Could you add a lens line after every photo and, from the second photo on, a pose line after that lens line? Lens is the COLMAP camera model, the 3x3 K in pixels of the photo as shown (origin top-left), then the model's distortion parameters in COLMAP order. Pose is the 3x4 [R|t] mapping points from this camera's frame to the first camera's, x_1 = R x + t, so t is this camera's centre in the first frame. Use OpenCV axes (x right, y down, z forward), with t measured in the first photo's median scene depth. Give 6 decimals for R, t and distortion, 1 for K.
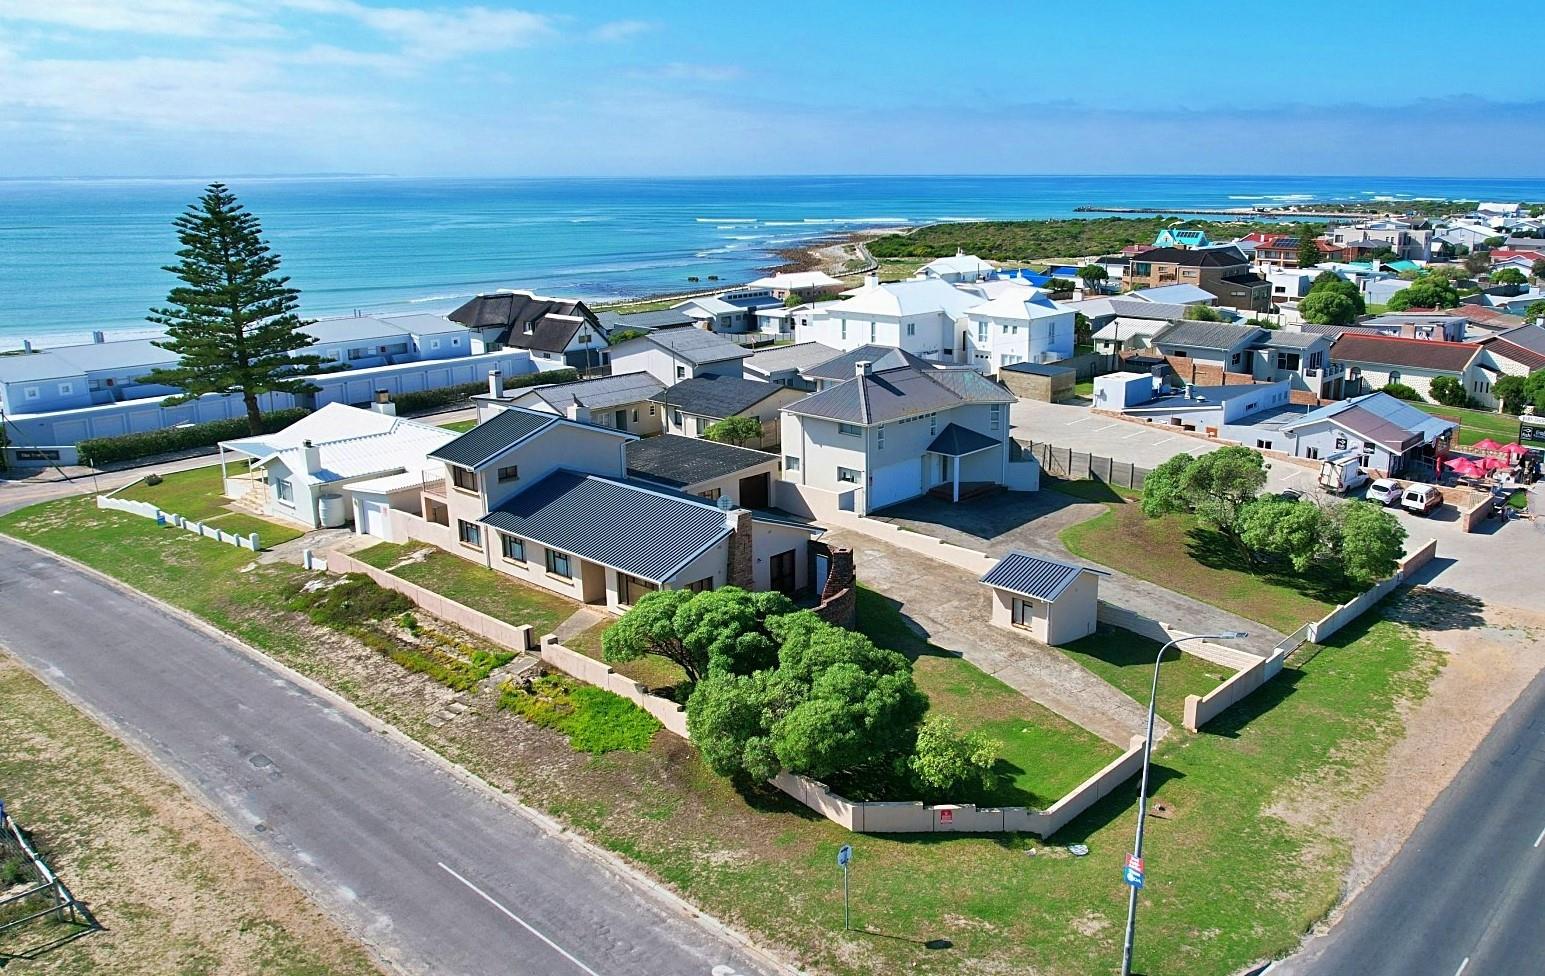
lens RADIAL K [[1228.5, 0, 814.9], [0, 1228.5, 456.1], [0, 0, 1]] dist [-0.005467, 0.000705]
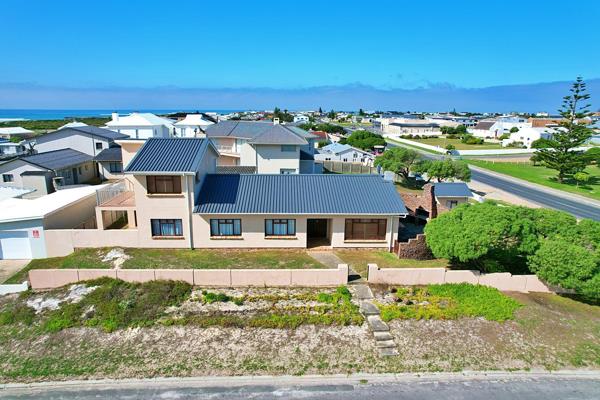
lens RADIAL K [[385.1, 0, 300.0], [0, 385.1, 200.0], [0, 0, 1]] dist [-0.076769, 0.071376]
pose [[0.702250, -0.144247, 0.697165, -0.456012], [0.141932, 0.987967, 0.061448, 0.028593], [-0.697639, 0.055798, 0.714273, 0.599069]]
